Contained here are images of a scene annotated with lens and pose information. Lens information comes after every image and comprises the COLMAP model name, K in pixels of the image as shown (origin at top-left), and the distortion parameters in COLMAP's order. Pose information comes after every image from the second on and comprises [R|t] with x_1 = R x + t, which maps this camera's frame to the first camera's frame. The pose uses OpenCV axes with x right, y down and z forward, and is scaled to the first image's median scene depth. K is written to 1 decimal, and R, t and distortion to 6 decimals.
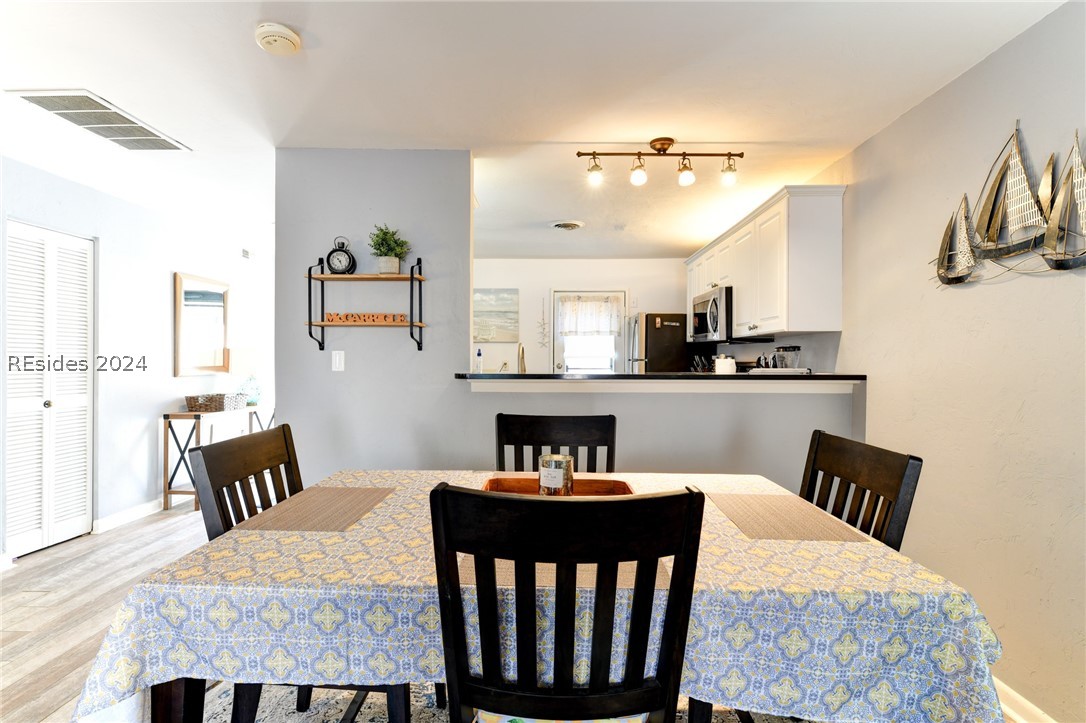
lens RADIAL K [[530.1, 0, 543.0], [0, 530.1, 361.5], [0, 0, 1]] dist [0.002202, -0.001141]
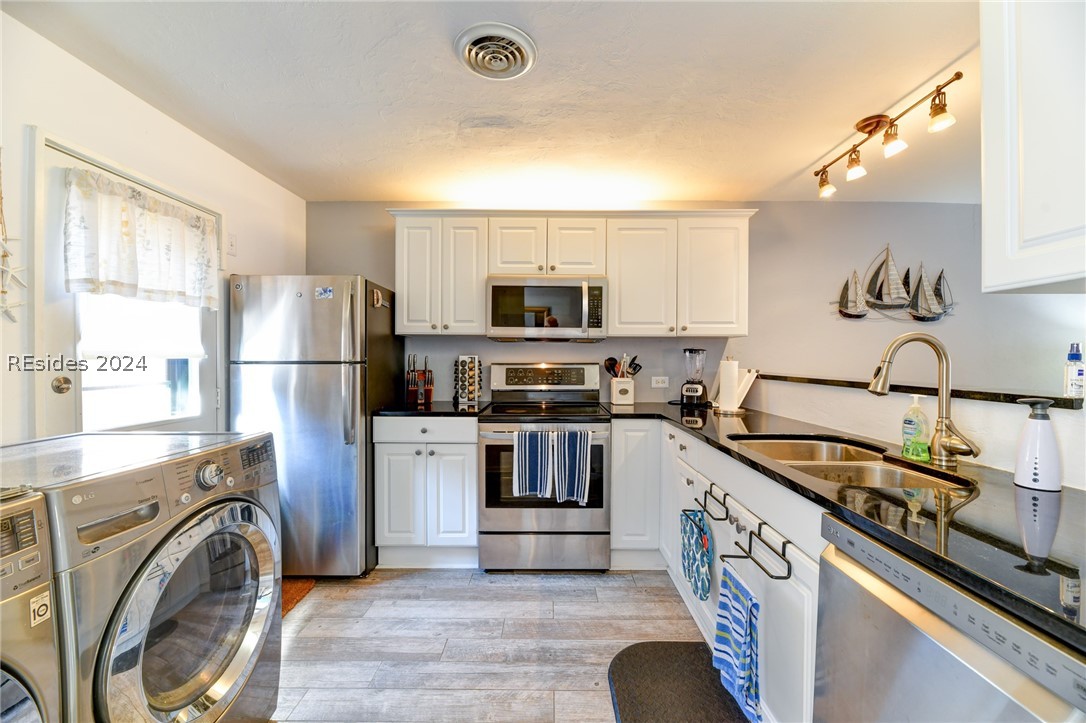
lens RADIAL K [[434.6, 0, 543.0], [0, 434.6, 361.5], [0, 0, 1]] dist [0.001004, -0.004143]
pose [[-0.009130, -0.015676, 0.999835, -0.495364], [0.002618, 0.999873, 0.015700, -0.018614], [-0.999955, 0.002761, -0.009088, 1.504058]]
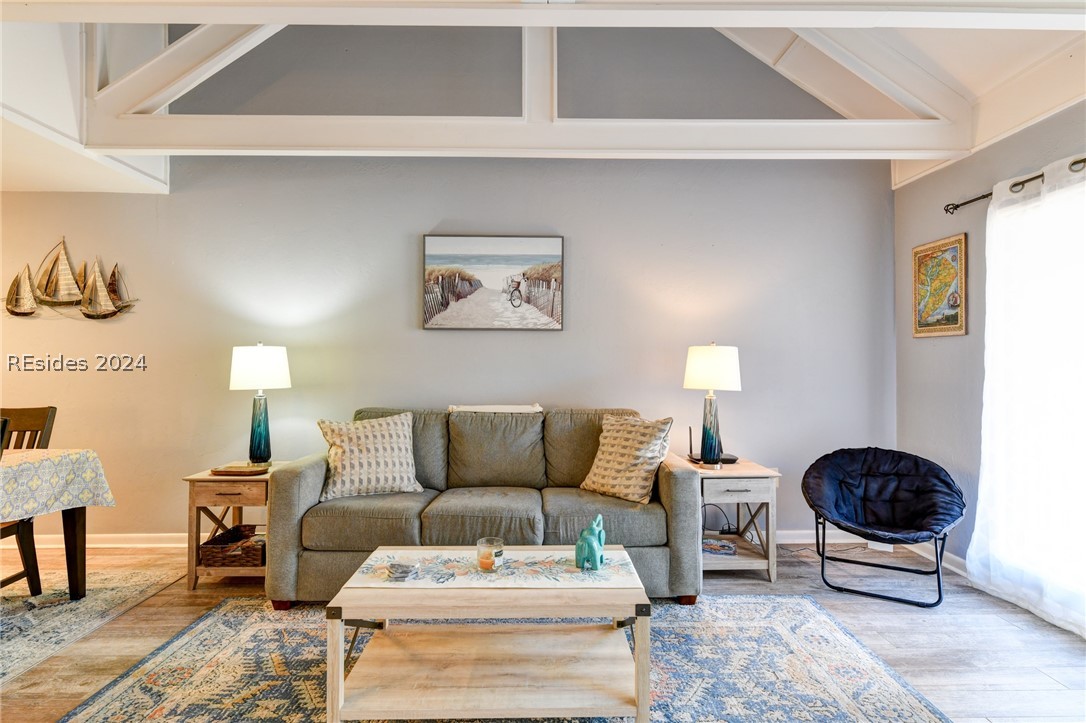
lens RADIAL K [[541.4, 0, 546.9], [0, 541.4, 361.2], [0, 0, 1]] dist [0.004248, -0.000462]
pose [[-0.042622, -0.004841, 0.999080, -0.728964], [0.010723, 0.999928, 0.005302, 0.002786], [-0.999034, 0.010939, -0.042567, -0.418437]]
